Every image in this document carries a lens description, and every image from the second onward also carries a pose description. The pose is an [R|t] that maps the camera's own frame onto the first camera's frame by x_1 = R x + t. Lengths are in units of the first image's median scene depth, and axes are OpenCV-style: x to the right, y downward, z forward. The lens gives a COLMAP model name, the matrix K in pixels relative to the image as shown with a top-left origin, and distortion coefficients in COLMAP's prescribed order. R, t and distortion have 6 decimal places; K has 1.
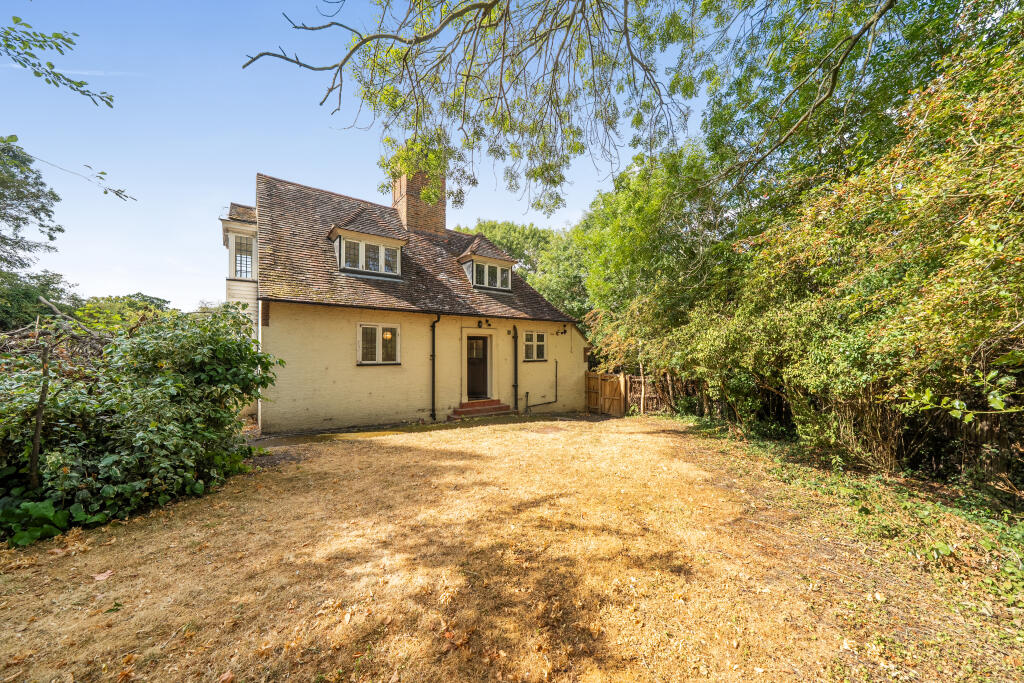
lens RADIAL K [[349.8, 0, 511.4], [0, 349.8, 337.5], [0, 0, 1]] dist [0.001452, 0.000102]
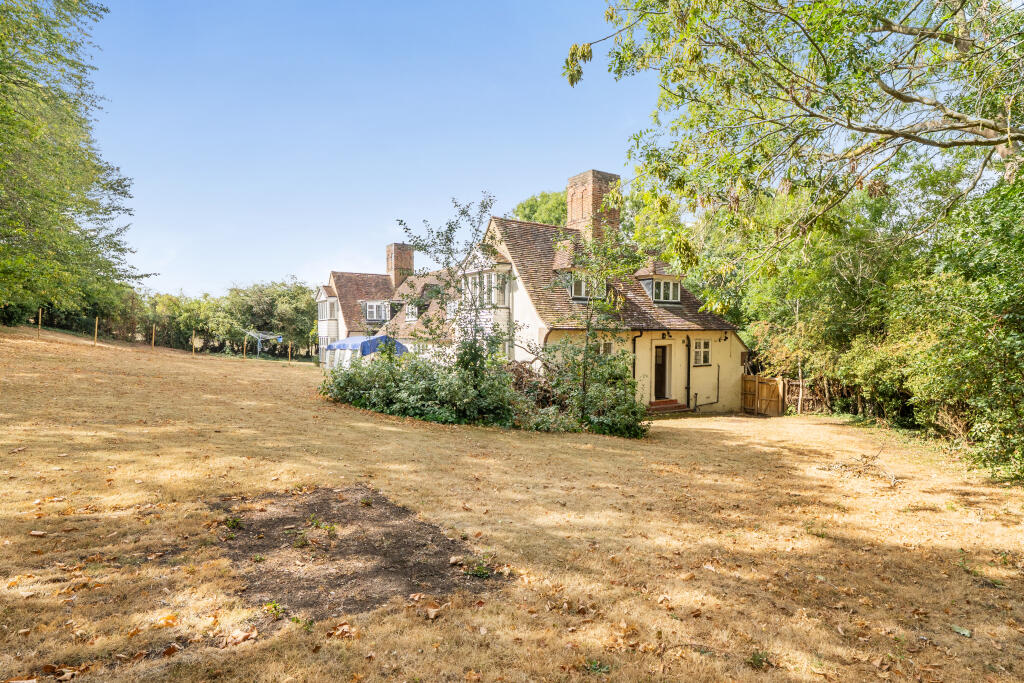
lens RADIAL K [[532.5, 0, 511.7], [0, 532.5, 344.6], [0, 0, 1]] dist [-0.004246, -0.000741]
pose [[0.997489, 0.003229, -0.070744, -0.455259], [0.001367, 0.997896, 0.064821, -0.121202], [0.070804, -0.064755, 0.995386, -0.795443]]
